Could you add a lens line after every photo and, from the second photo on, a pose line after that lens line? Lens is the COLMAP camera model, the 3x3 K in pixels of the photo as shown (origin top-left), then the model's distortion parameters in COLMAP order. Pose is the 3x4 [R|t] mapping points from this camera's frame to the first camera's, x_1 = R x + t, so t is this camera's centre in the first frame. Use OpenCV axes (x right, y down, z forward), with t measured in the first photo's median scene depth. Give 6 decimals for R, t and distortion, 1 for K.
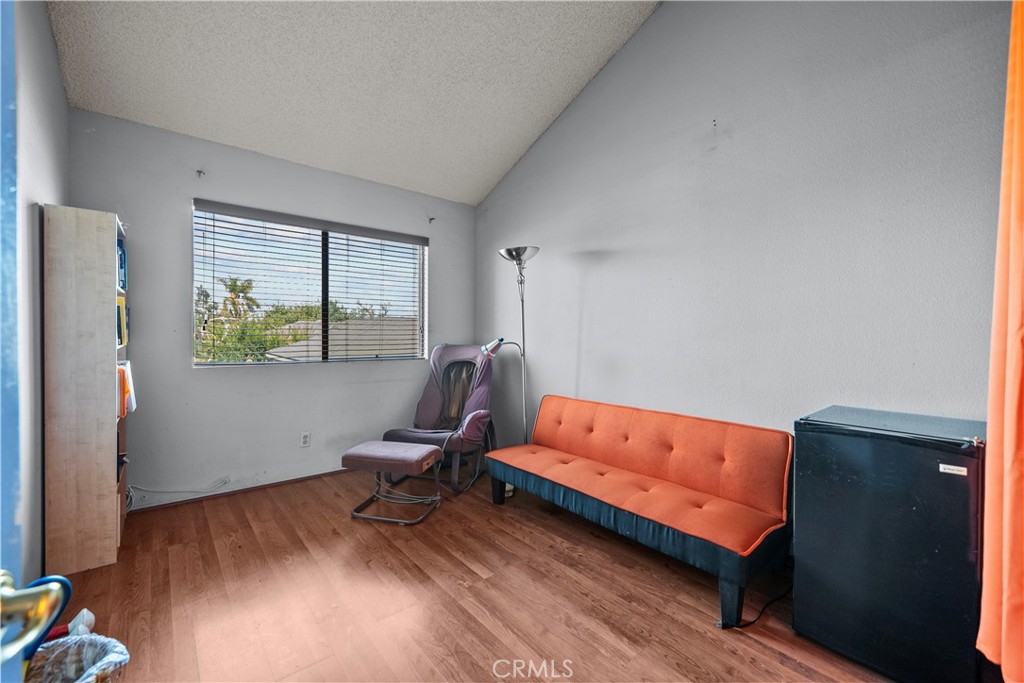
lens RADIAL K [[419.1, 0, 511.2], [0, 419.1, 344.0], [0, 0, 1]] dist [-0.000777, -0.000062]
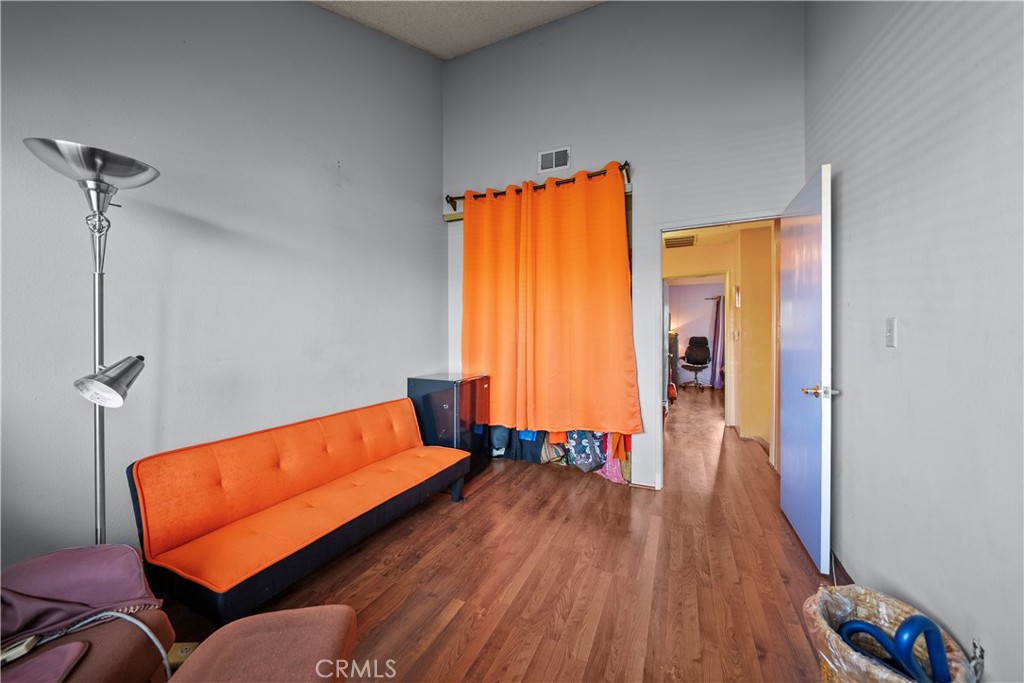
lens RADIAL K [[371.7, 0, 511.8], [0, 371.7, 338.1], [0, 0, 1]] dist [-0.004761, -0.000306]
pose [[-0.426354, -0.010128, 0.904500, -0.827336], [0.020389, 0.999576, 0.020804, -0.045760], [-0.904327, 0.027312, -0.425967, 1.202247]]
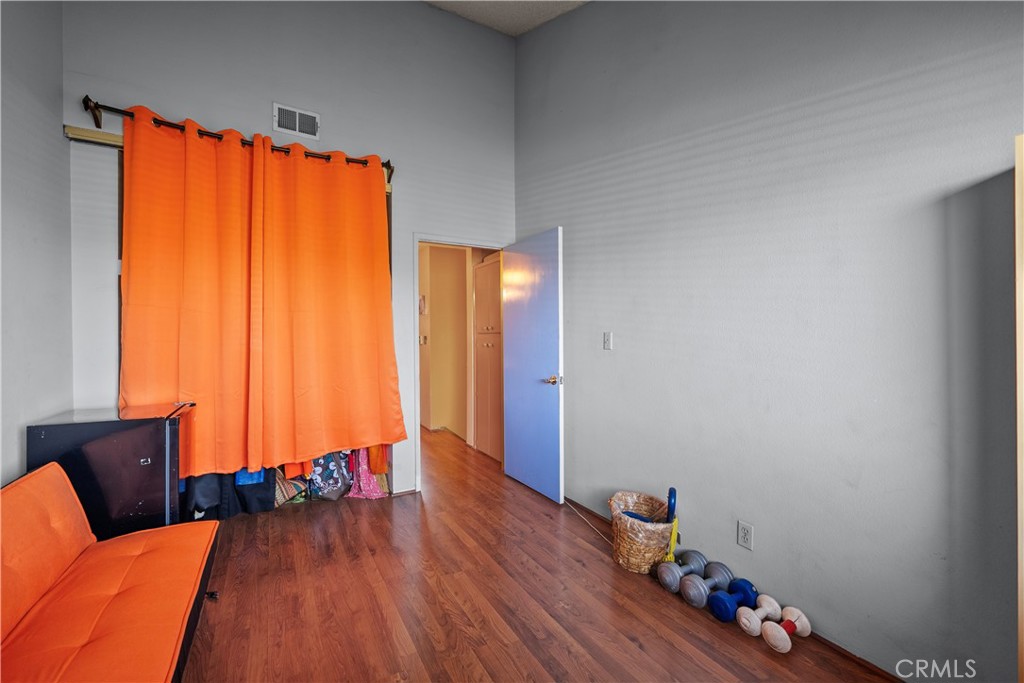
lens RADIAL K [[399.3, 0, 508.4], [0, 399.3, 340.0], [0, 0, 1]] dist [-0.002743, -0.000204]
pose [[-0.982622, -0.006453, 0.185507, -0.418439], [-0.001054, 0.999573, 0.029188, -0.066898], [-0.185616, 0.028486, -0.982209, 1.573526]]
